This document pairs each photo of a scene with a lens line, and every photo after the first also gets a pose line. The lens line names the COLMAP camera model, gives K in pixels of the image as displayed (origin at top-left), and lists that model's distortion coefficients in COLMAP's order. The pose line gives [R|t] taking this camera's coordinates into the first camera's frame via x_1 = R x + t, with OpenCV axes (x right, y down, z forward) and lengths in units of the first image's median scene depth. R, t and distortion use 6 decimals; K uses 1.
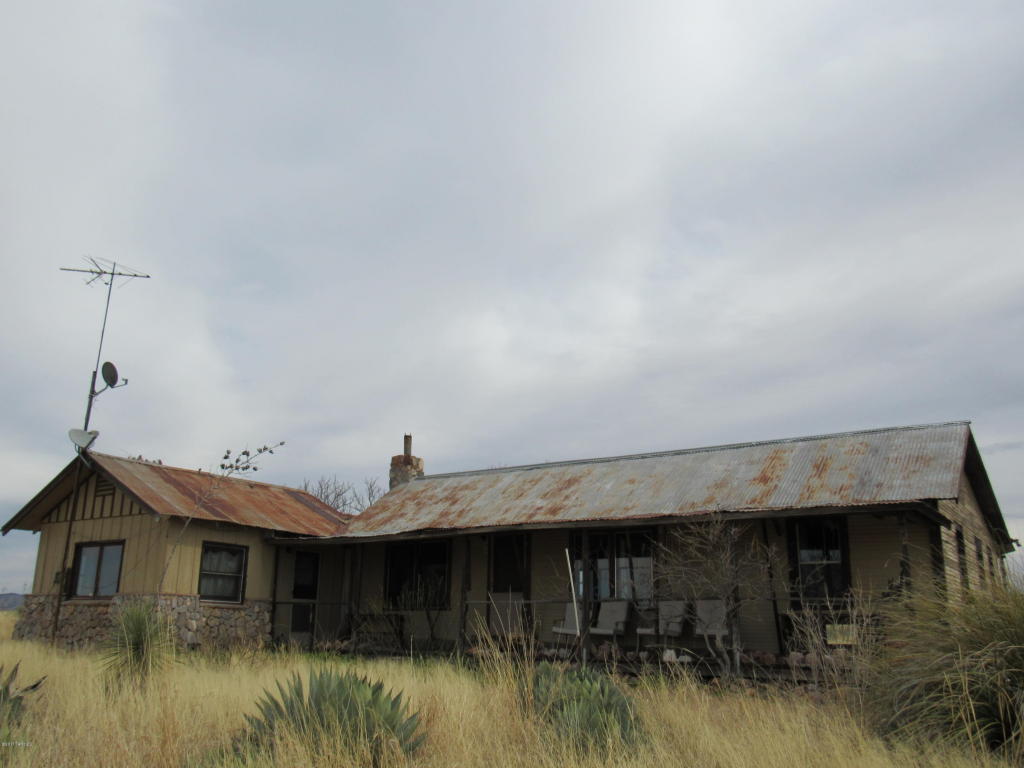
lens RADIAL K [[875.4, 0, 512.0], [0, 875.4, 384.0], [0, 0, 1]] dist [-0.009264, 0.003473]
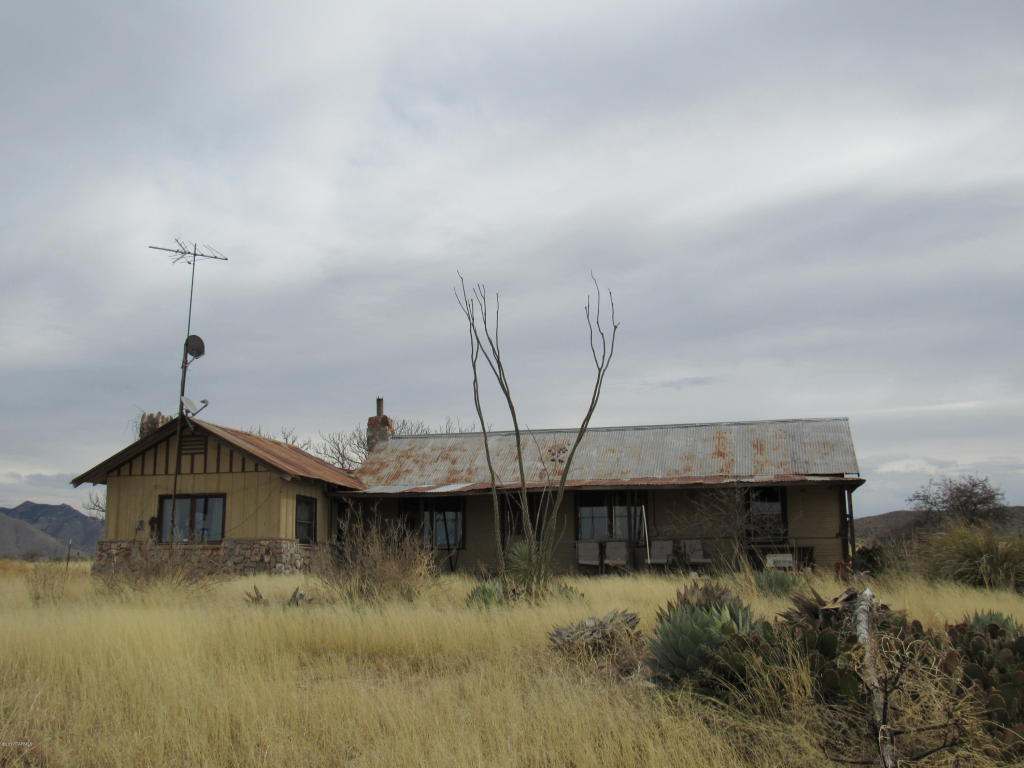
lens RADIAL K [[1115.4, 0, 512.0], [0, 1115.4, 384.0], [0, 0, 1]] dist [-0.003129, -0.011090]
pose [[0.935681, 0.040555, 0.350508, -0.590265], [-0.073176, 0.994079, 0.080324, -0.109581], [-0.345175, -0.100807, 0.933109, -0.485607]]
